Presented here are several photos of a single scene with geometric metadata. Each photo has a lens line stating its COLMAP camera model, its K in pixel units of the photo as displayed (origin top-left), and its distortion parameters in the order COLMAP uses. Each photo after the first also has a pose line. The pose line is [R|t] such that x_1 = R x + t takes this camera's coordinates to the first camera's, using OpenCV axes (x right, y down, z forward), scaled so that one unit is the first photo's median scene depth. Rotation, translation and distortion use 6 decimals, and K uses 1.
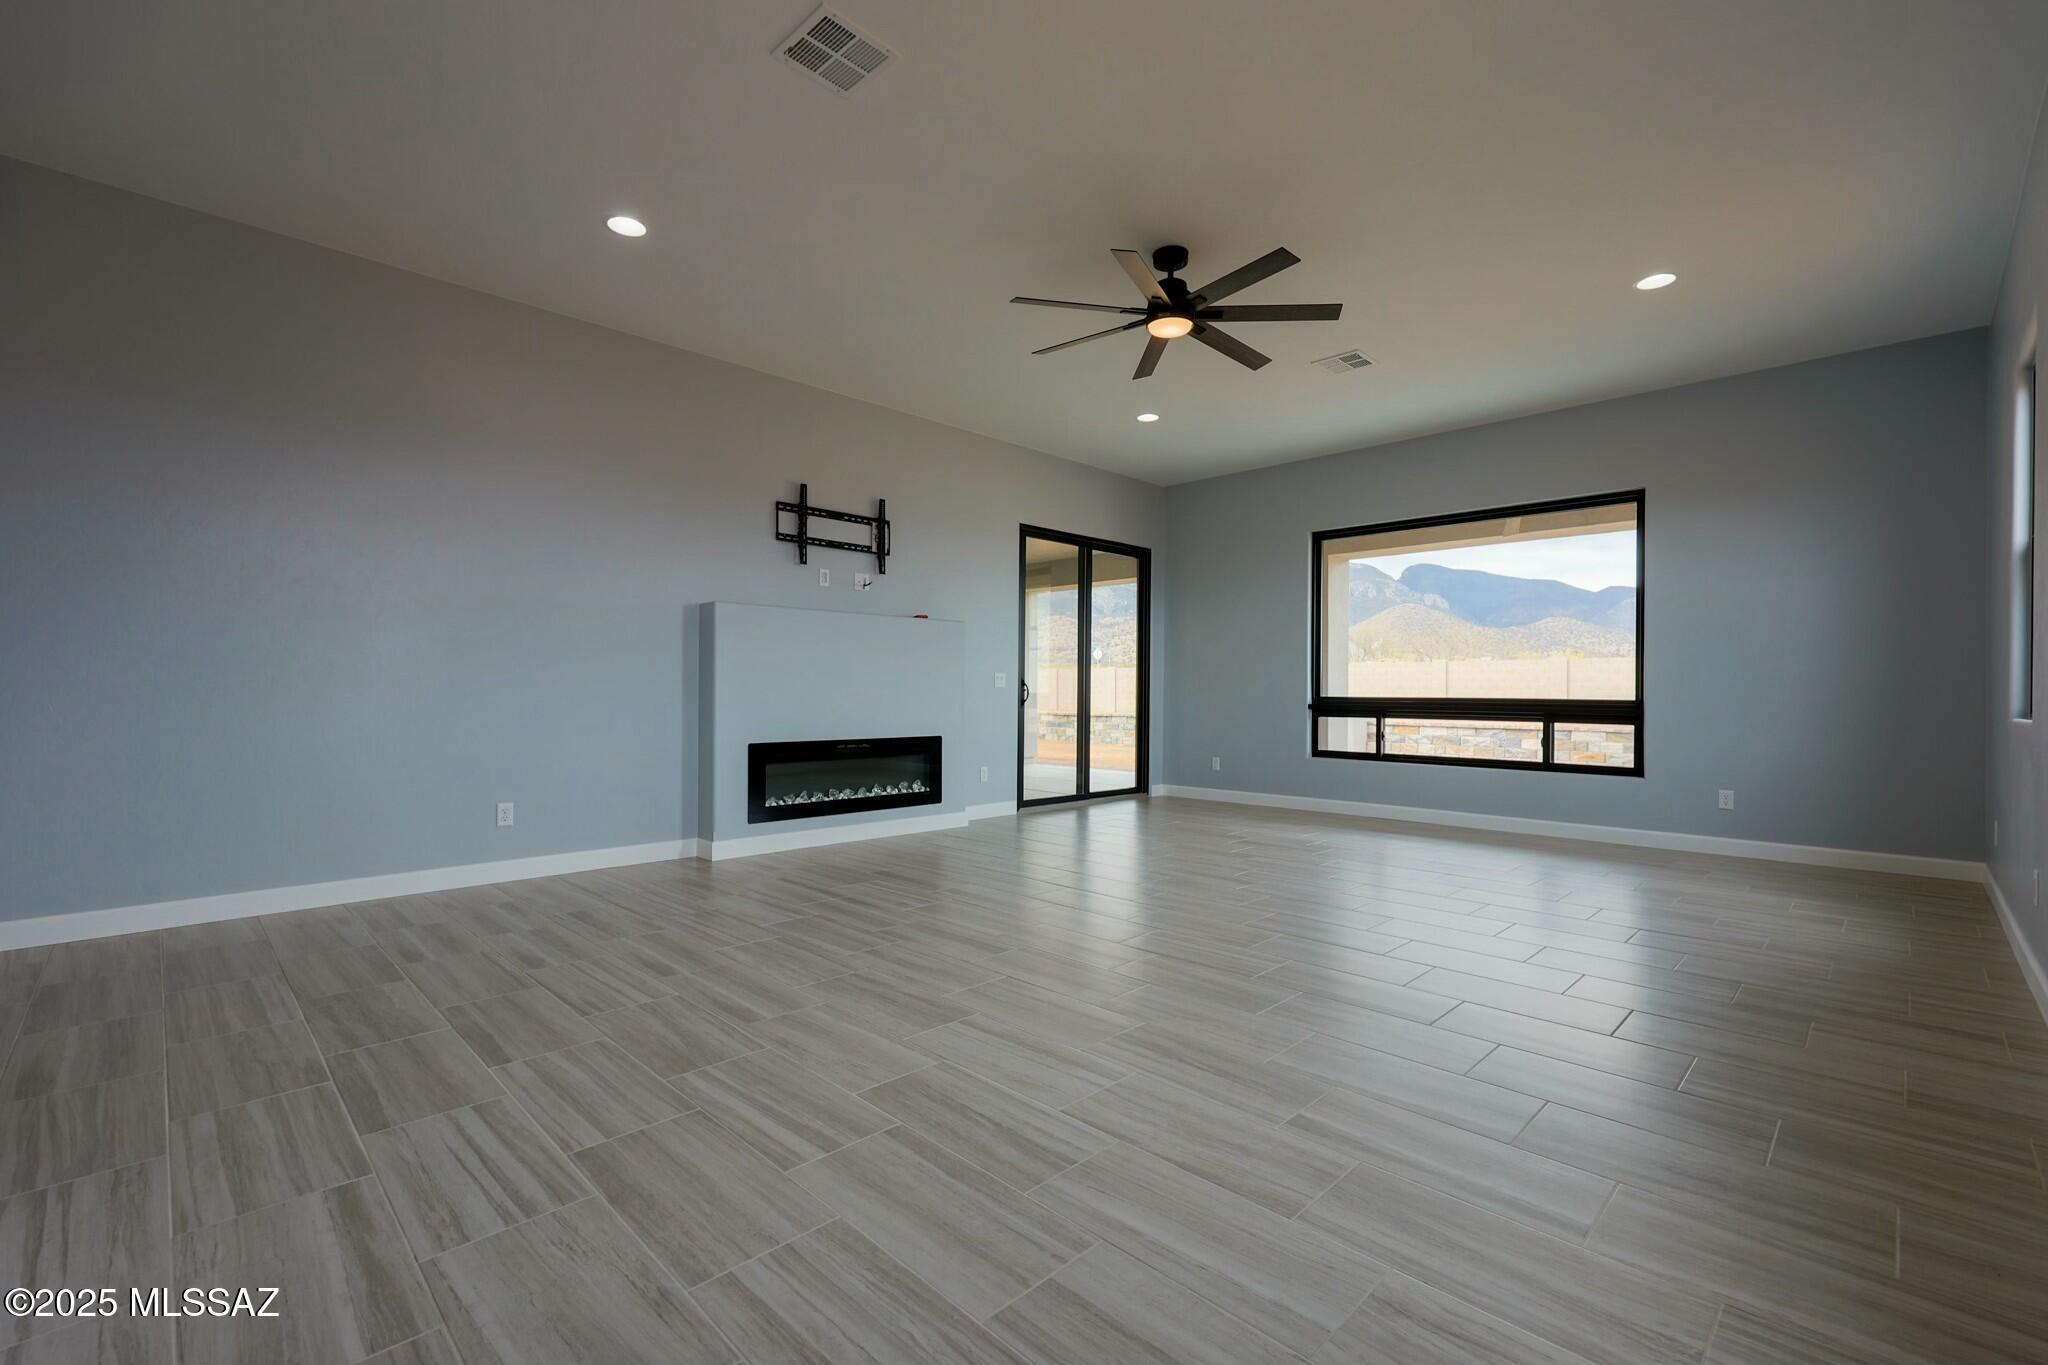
lens RADIAL K [[875.1, 0, 1016.9], [0, 875.1, 697.7], [0, 0, 1]] dist [-0.006458, 0.000110]
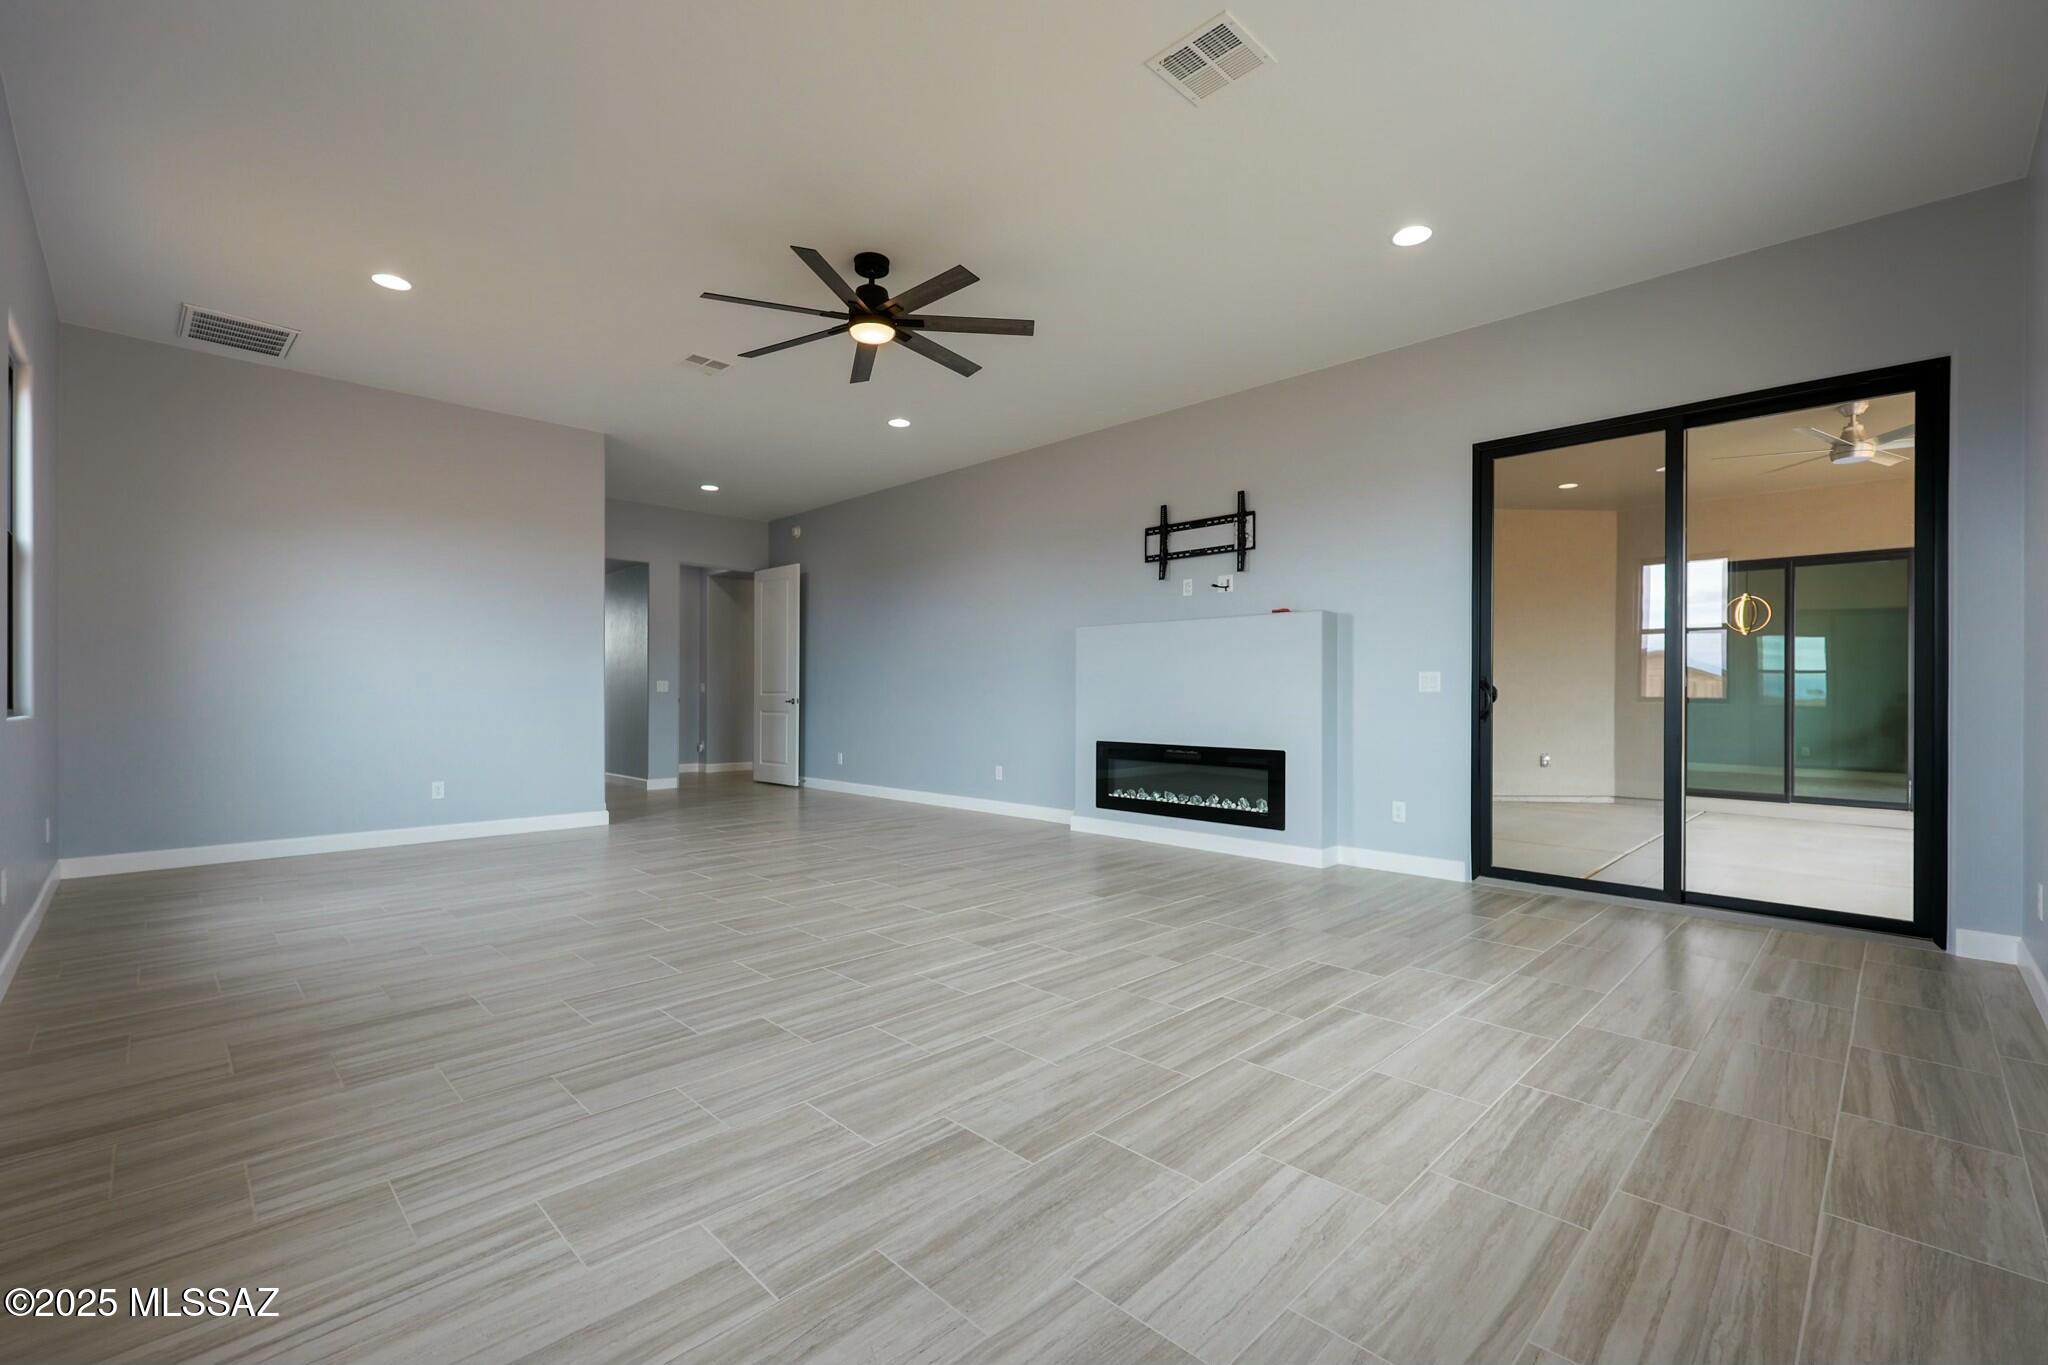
lens RADIAL K [[875.1, 0, 1023.5], [0, 875.1, 687.8], [0, 0, 1]] dist [-0.006458, 0.000110]
pose [[0.003896, -0.014117, -0.999893, 0.798658], [-0.010818, 0.999841, -0.014158, -0.002185], [0.999934, 0.010872, 0.003743, 0.793920]]
